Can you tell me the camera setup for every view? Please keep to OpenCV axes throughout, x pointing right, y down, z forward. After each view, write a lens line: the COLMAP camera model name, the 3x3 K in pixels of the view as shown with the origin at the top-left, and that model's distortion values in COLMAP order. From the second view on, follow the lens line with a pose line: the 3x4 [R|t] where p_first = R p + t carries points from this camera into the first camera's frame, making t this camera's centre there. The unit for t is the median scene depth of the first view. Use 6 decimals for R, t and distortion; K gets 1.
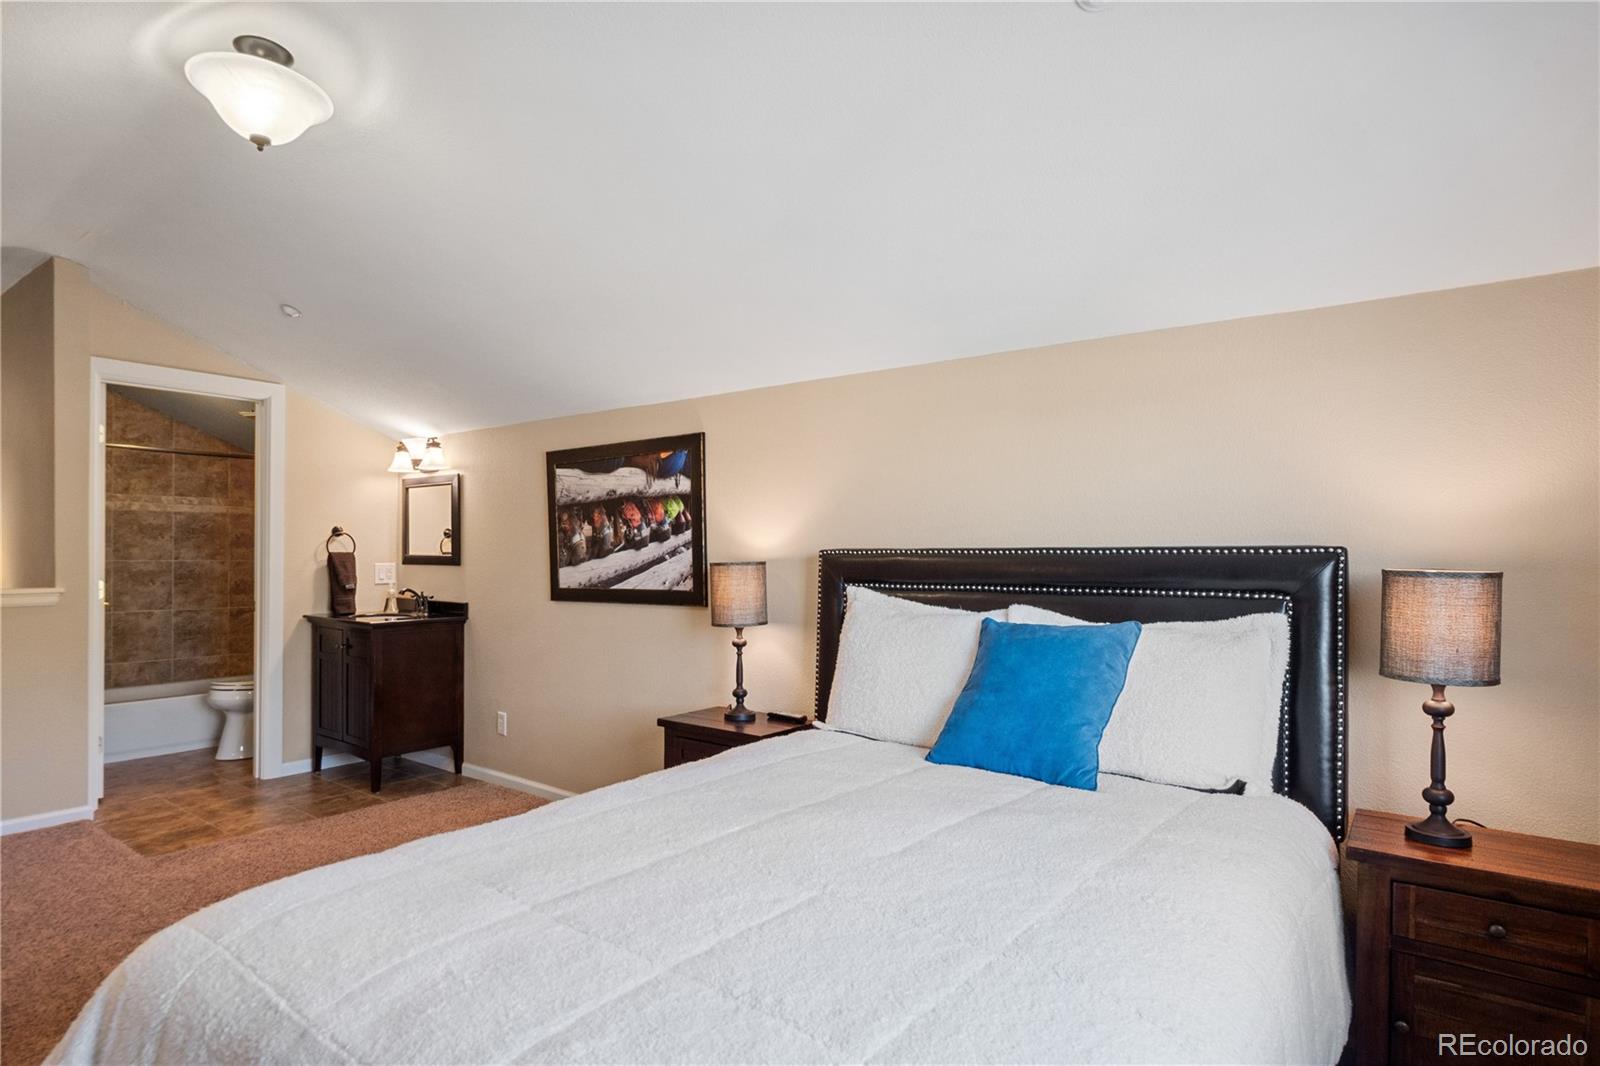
lens RADIAL K [[851.7, 0, 795.3], [0, 851.7, 559.0], [0, 0, 1]] dist [-0.000979, -0.006550]
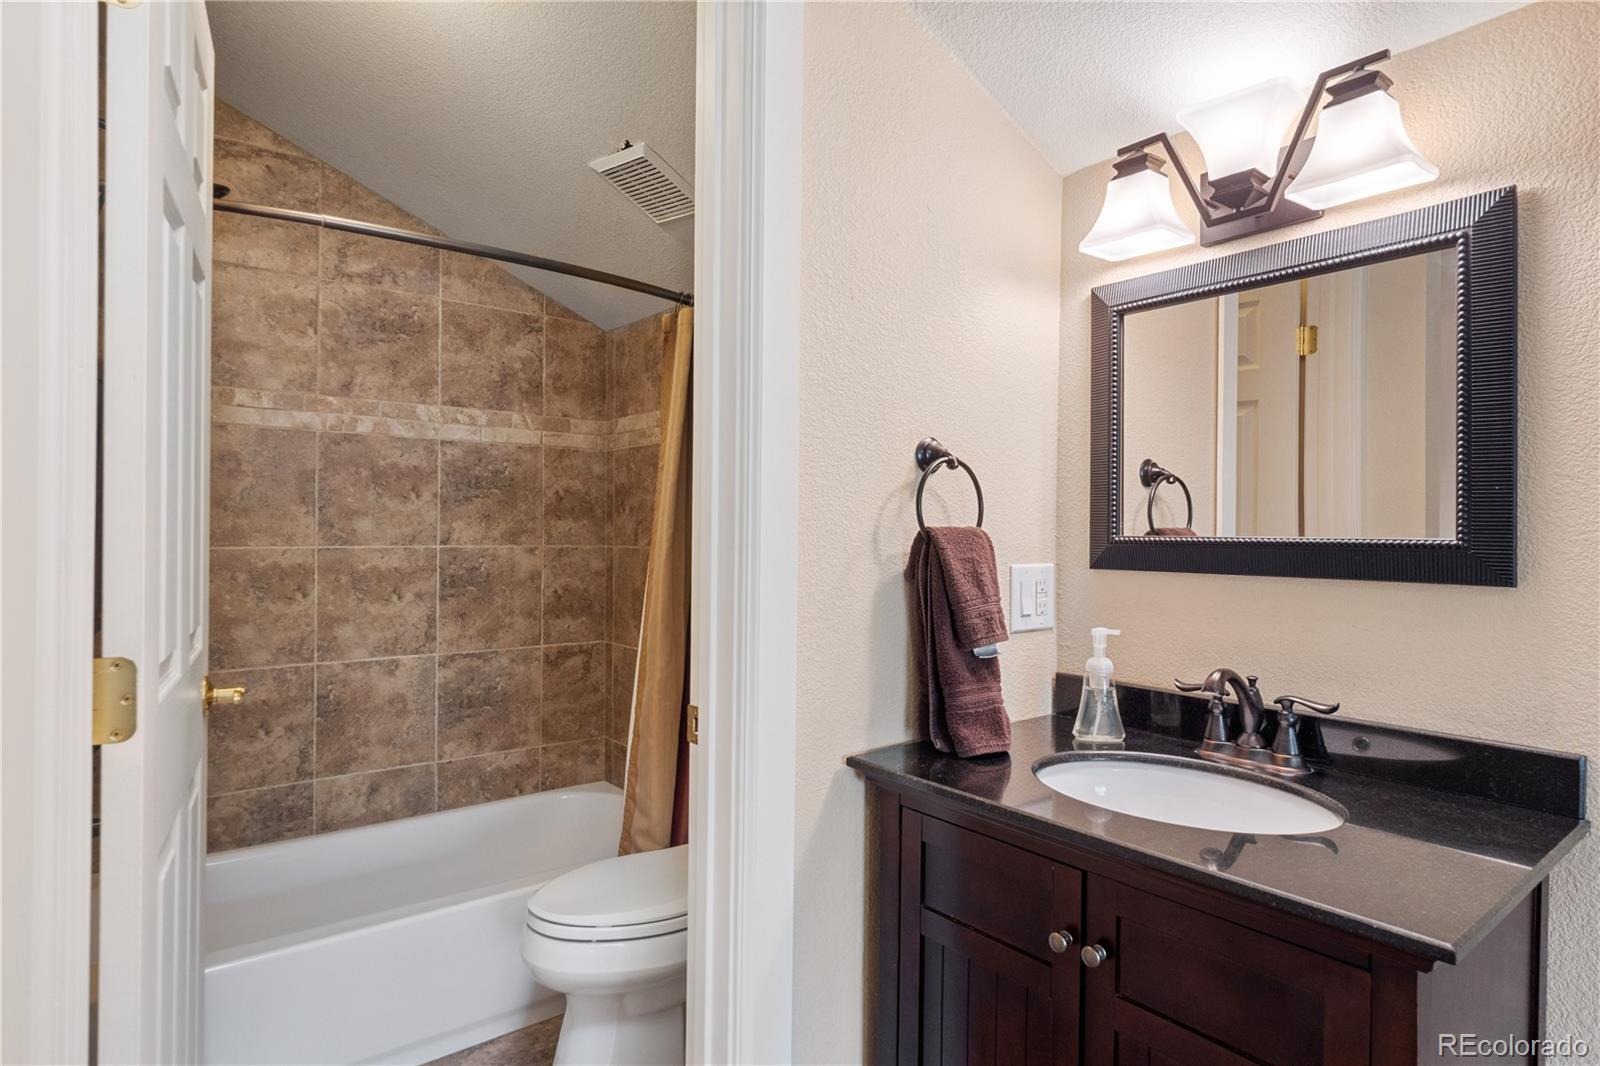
lens RADIAL K [[851.7, 0, 796.5], [0, 851.7, 536.2], [0, 0, 1]] dist [-0.000979, -0.006550]
pose [[0.970187, 0.003479, -0.242334, -0.438725], [-0.004018, 0.999990, -0.001731, -0.003629], [0.242326, 0.002653, 0.970191, 0.608231]]
